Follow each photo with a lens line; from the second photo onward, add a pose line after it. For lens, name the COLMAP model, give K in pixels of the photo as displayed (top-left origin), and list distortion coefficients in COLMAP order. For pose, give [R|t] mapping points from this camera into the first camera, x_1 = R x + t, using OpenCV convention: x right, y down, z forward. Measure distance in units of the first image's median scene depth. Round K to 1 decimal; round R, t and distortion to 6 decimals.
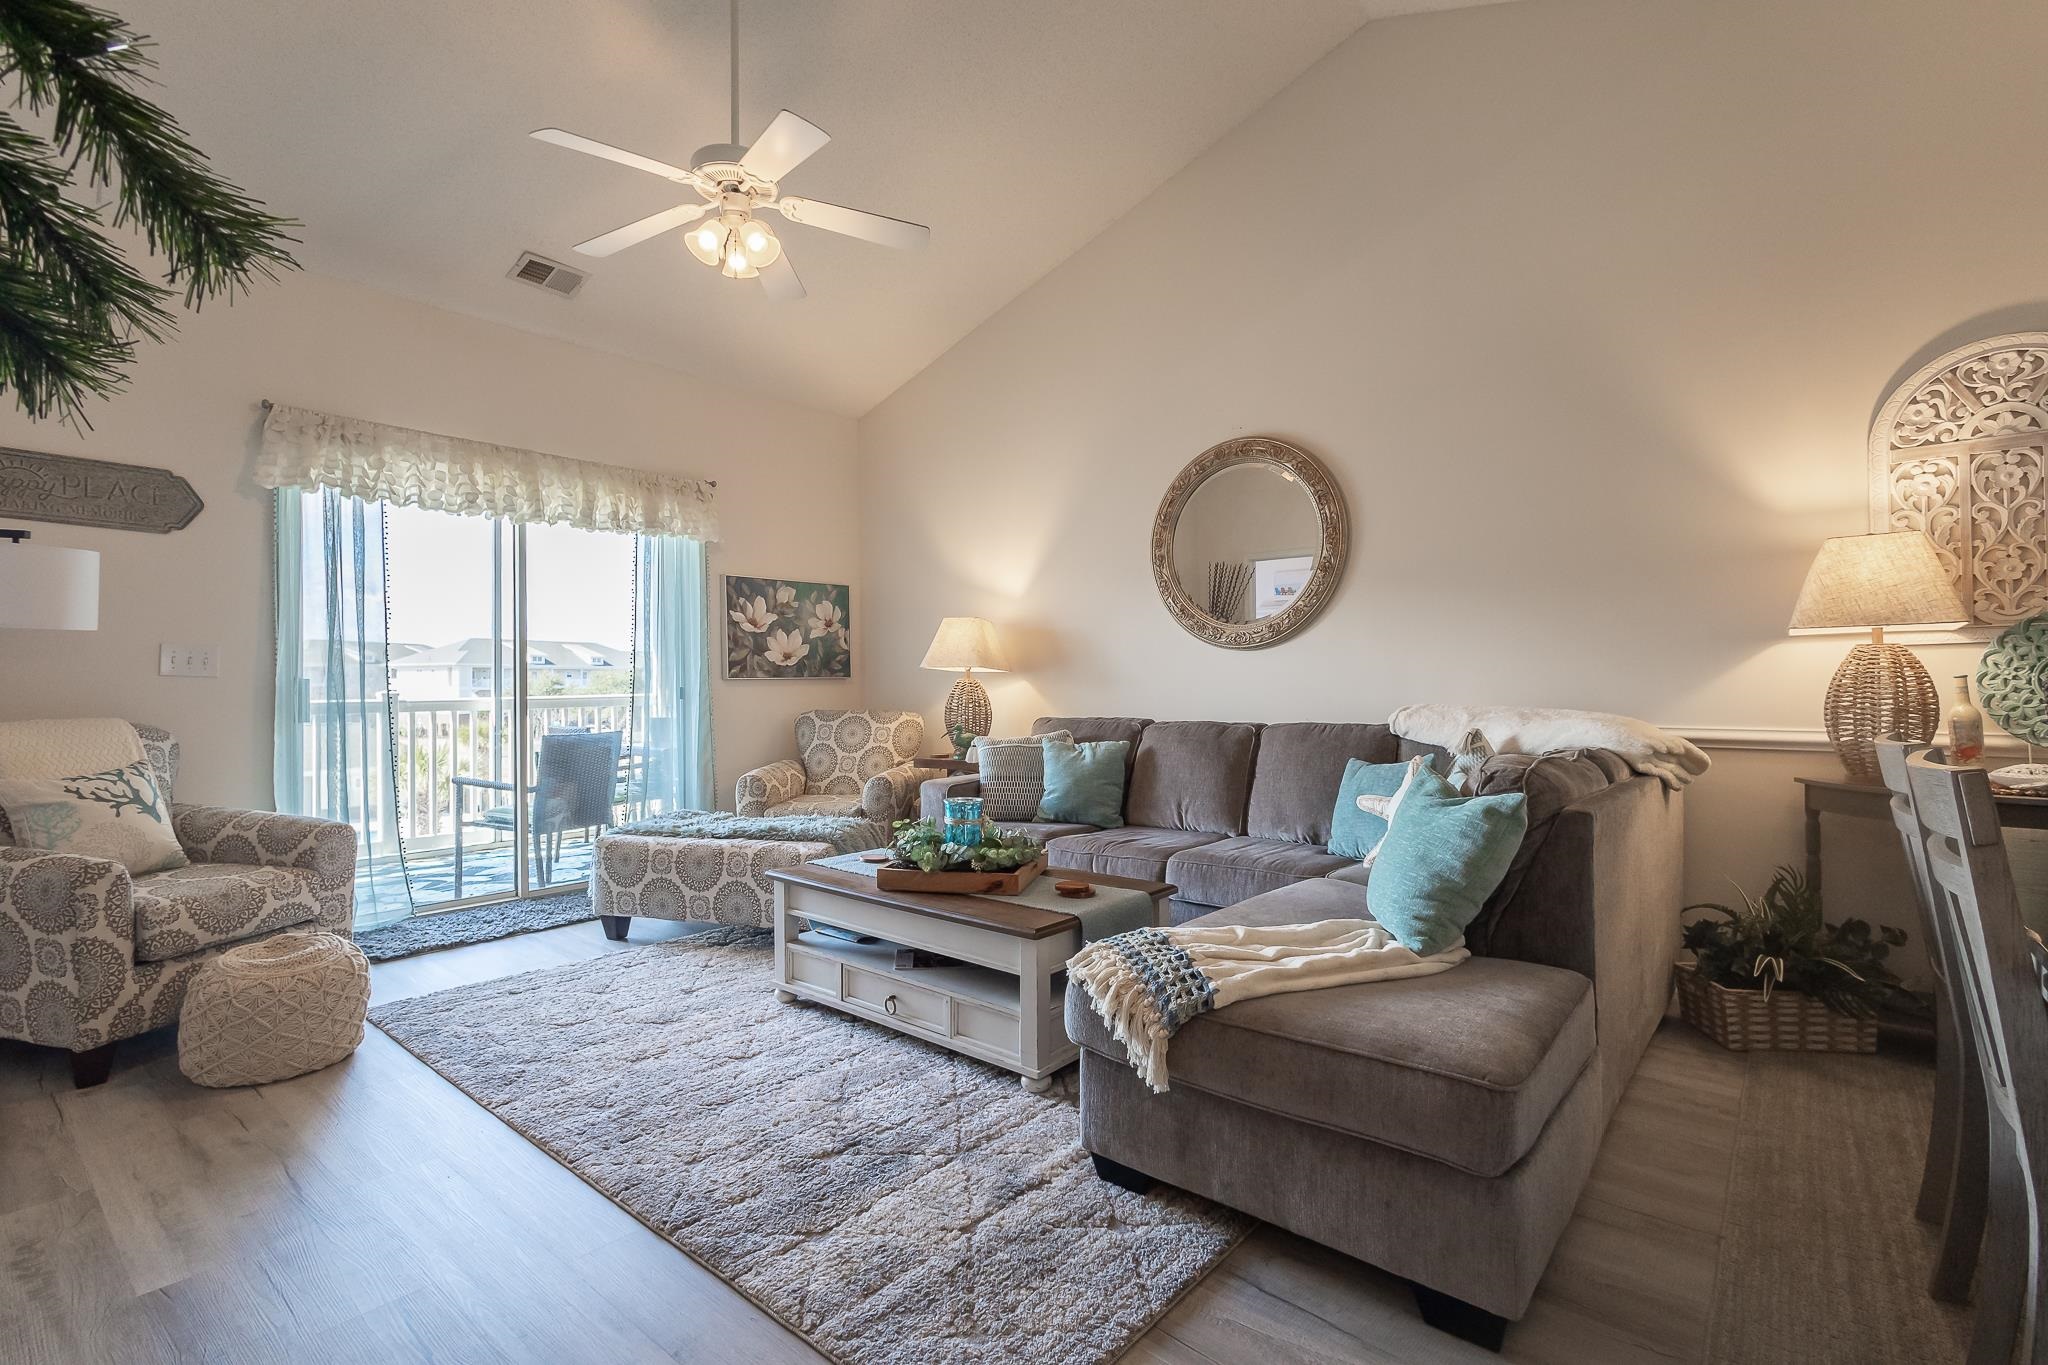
lens RADIAL K [[957.2, 0, 1024.0], [0, 957.2, 682.5], [0, 0, 1]] dist [0.013627, 0.000293]
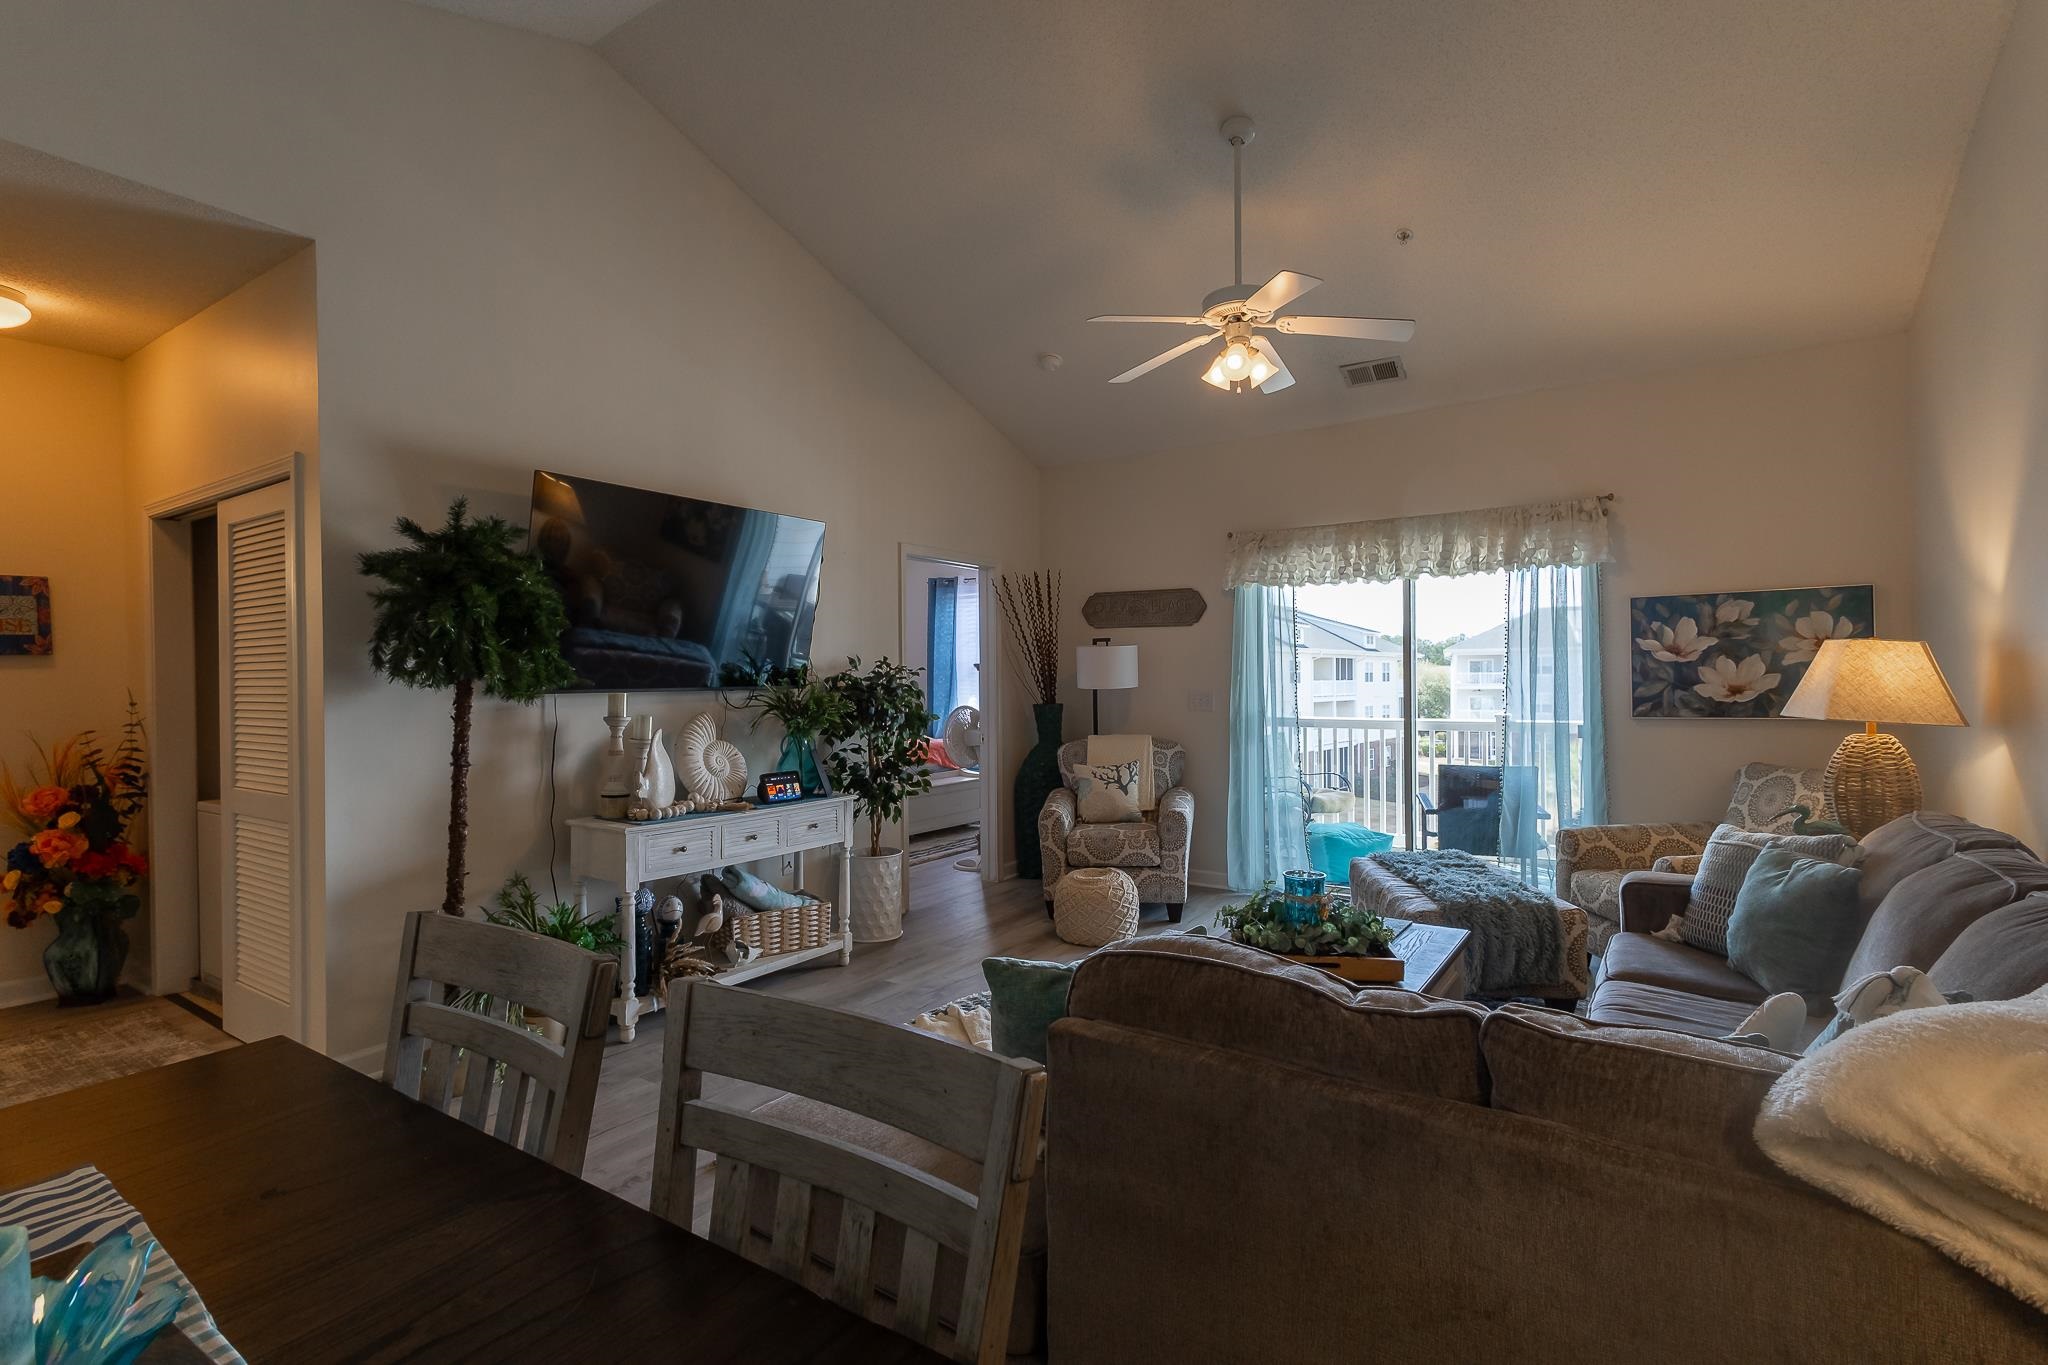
lens RADIAL K [[957.2, 0, 1024.0], [0, 957.2, 682.5], [0, 0, 1]] dist [0.013627, 0.000293]
pose [[0.086619, 0.008057, -0.996209, 0.504157], [0.010090, 0.999909, 0.008965, -0.048570], [0.996190, -0.010828, 0.086530, 0.375579]]
